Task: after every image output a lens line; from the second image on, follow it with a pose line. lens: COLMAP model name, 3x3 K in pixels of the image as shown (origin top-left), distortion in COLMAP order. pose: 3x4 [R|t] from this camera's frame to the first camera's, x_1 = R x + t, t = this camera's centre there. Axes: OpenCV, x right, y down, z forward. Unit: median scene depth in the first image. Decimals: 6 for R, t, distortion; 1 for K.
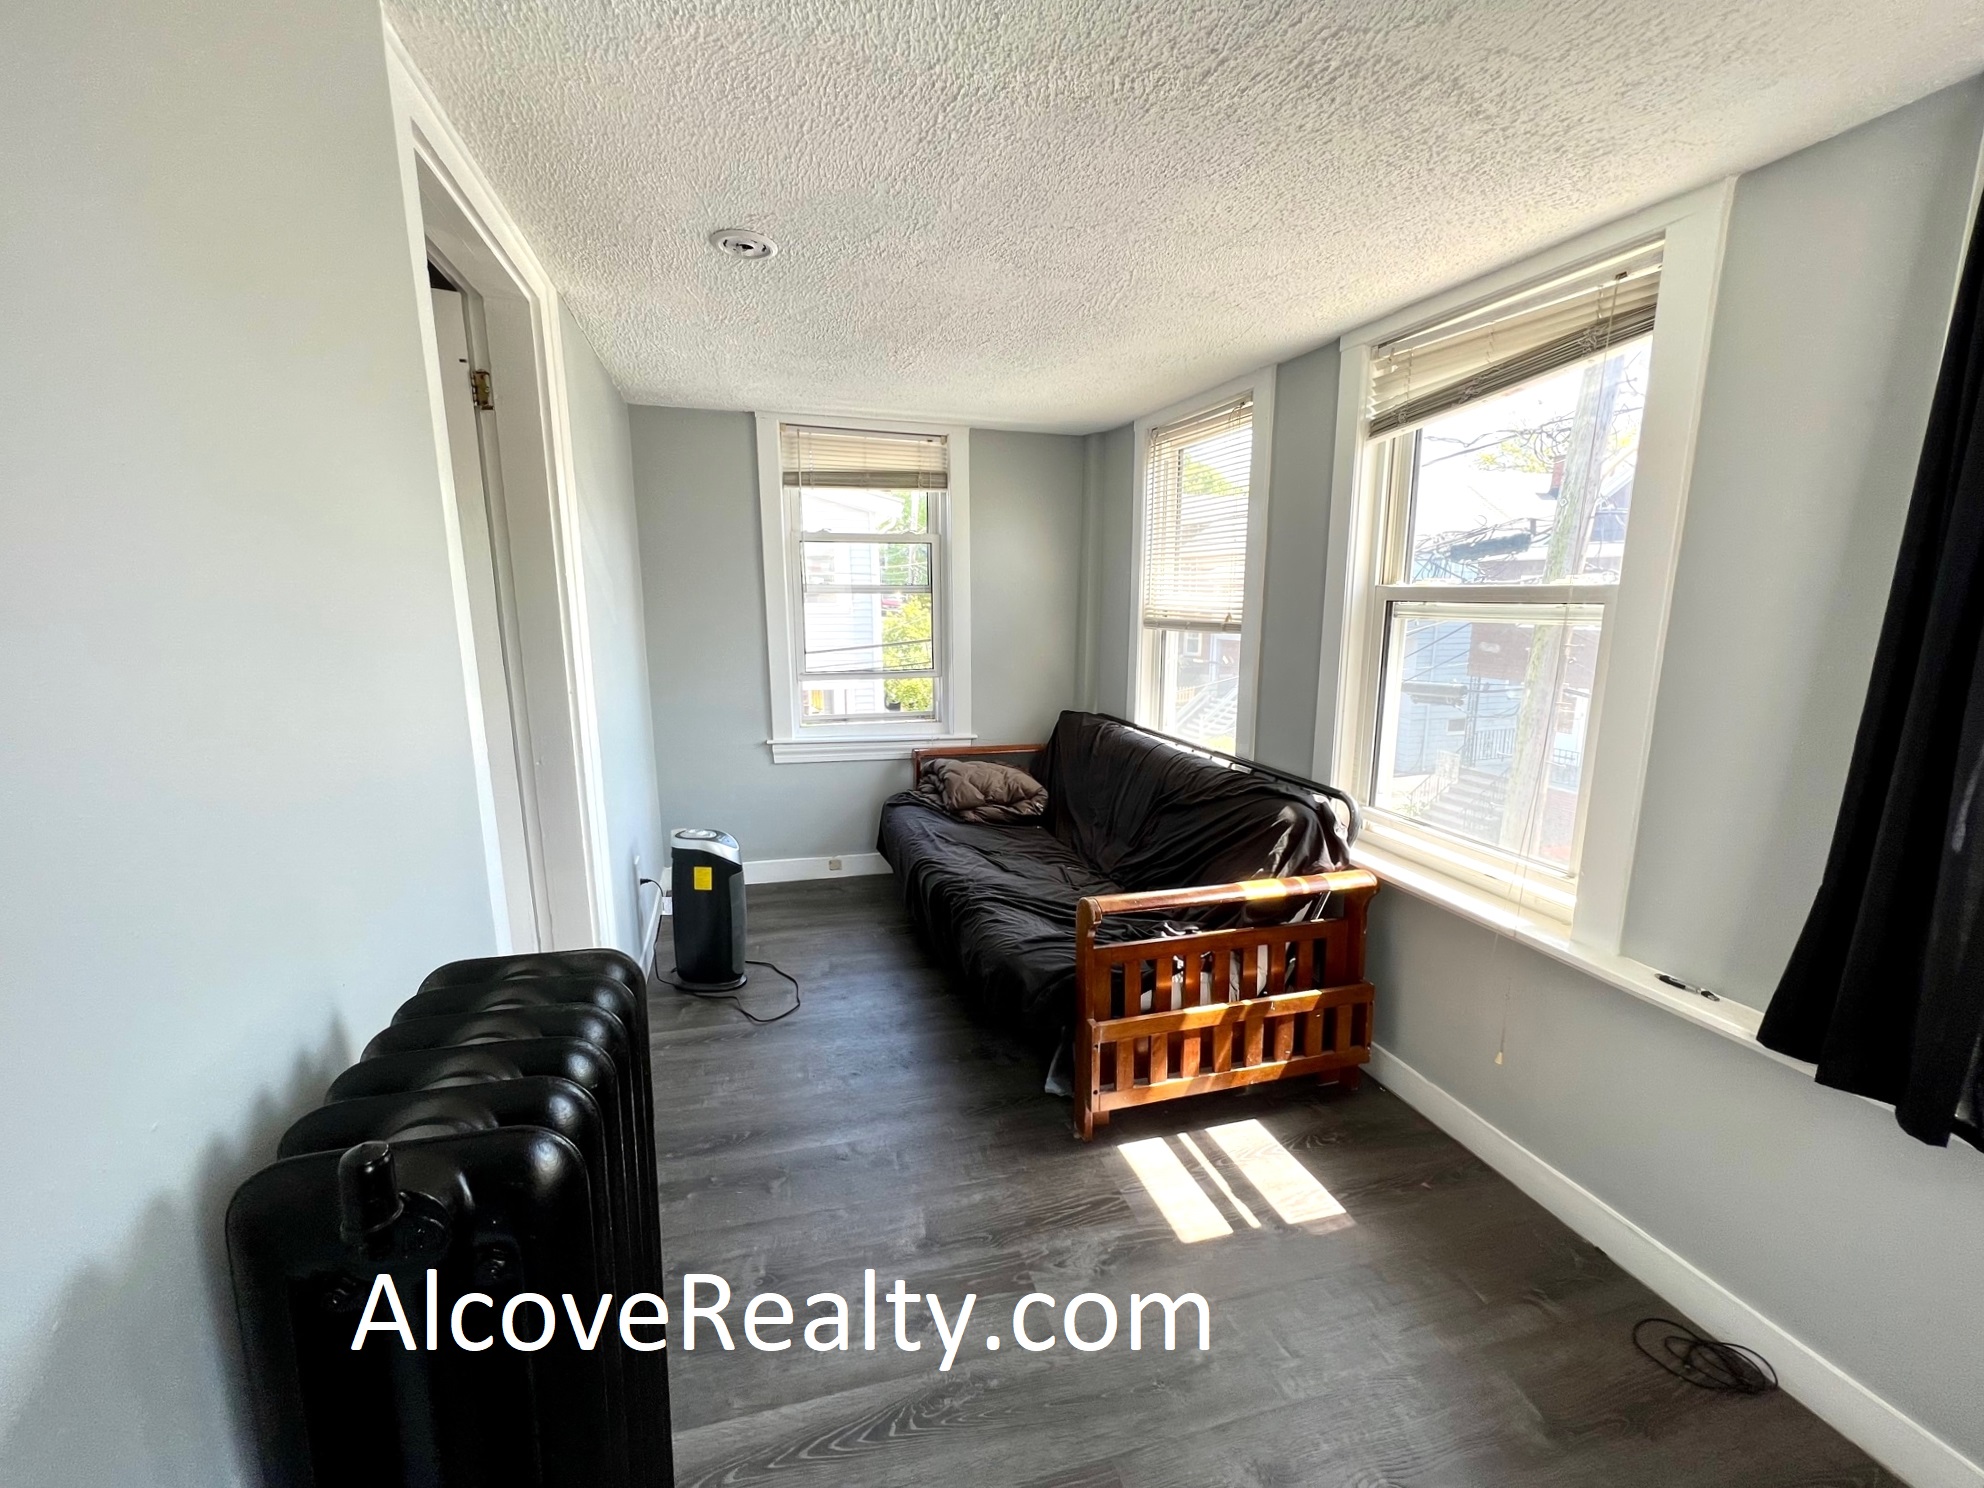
lens RADIAL K [[797.4, 0, 984.5], [0, 797.4, 740.3], [0, 0, 1]] dist [0.004005, 0.000106]
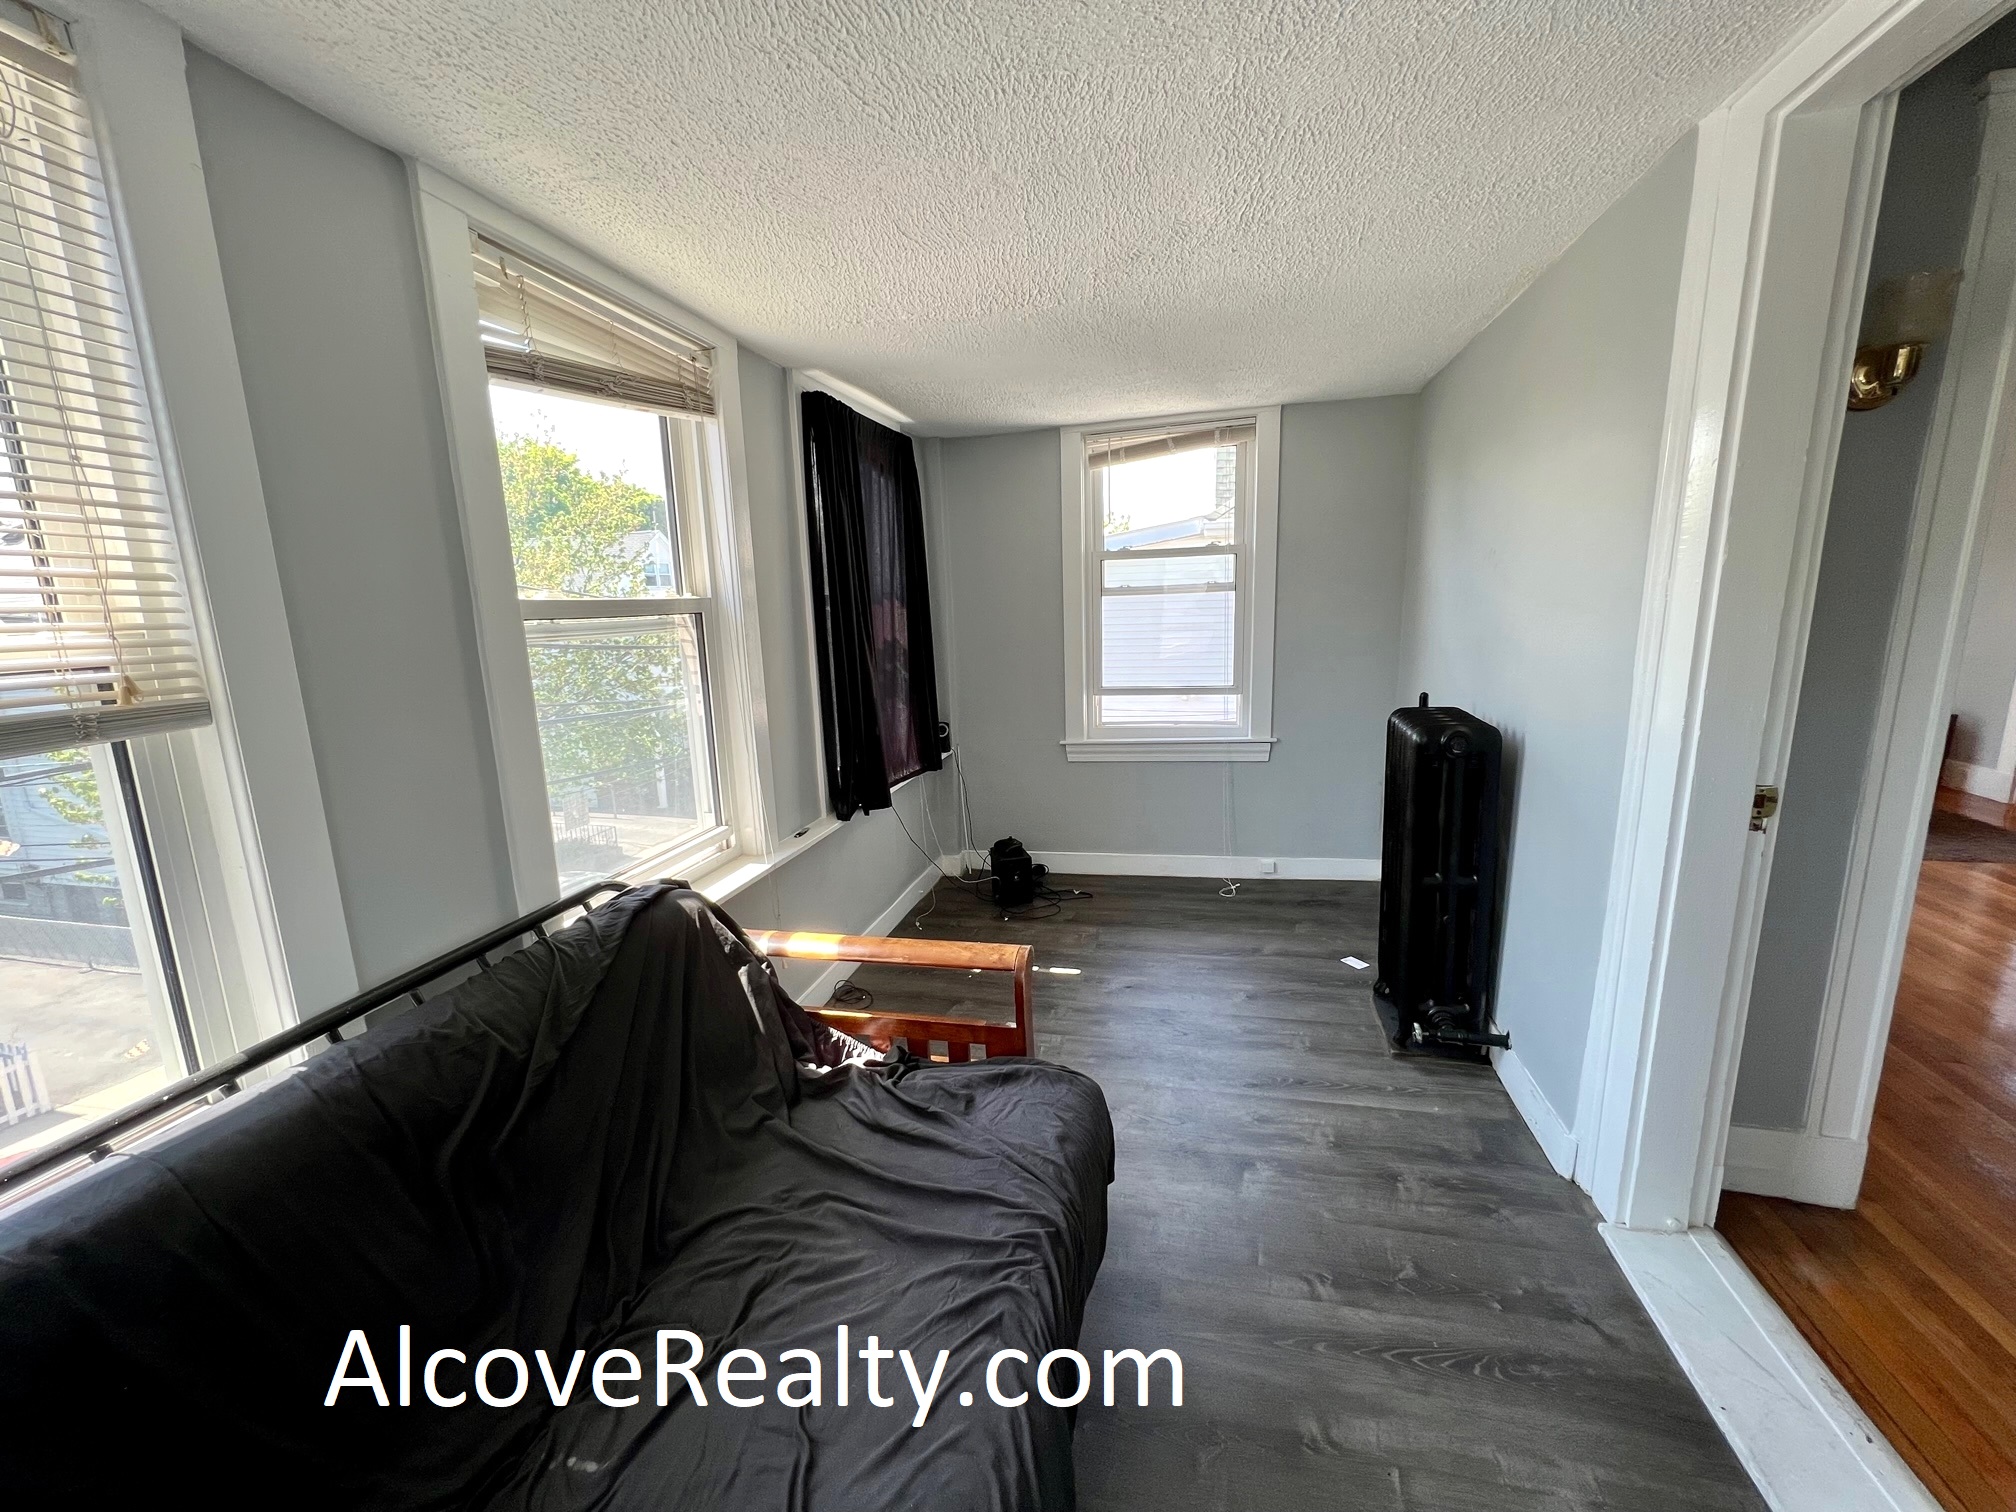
lens RADIAL K [[810.3, 0, 1001.0], [0, 810.3, 752.2], [0, 0, 1]] dist [0.004005, 0.000106]
pose [[-0.861826, -0.065895, 0.502906, -0.292031], [0.124895, 0.933423, 0.336337, -0.316848], [-0.491587, 0.352674, -0.796218, 1.753497]]
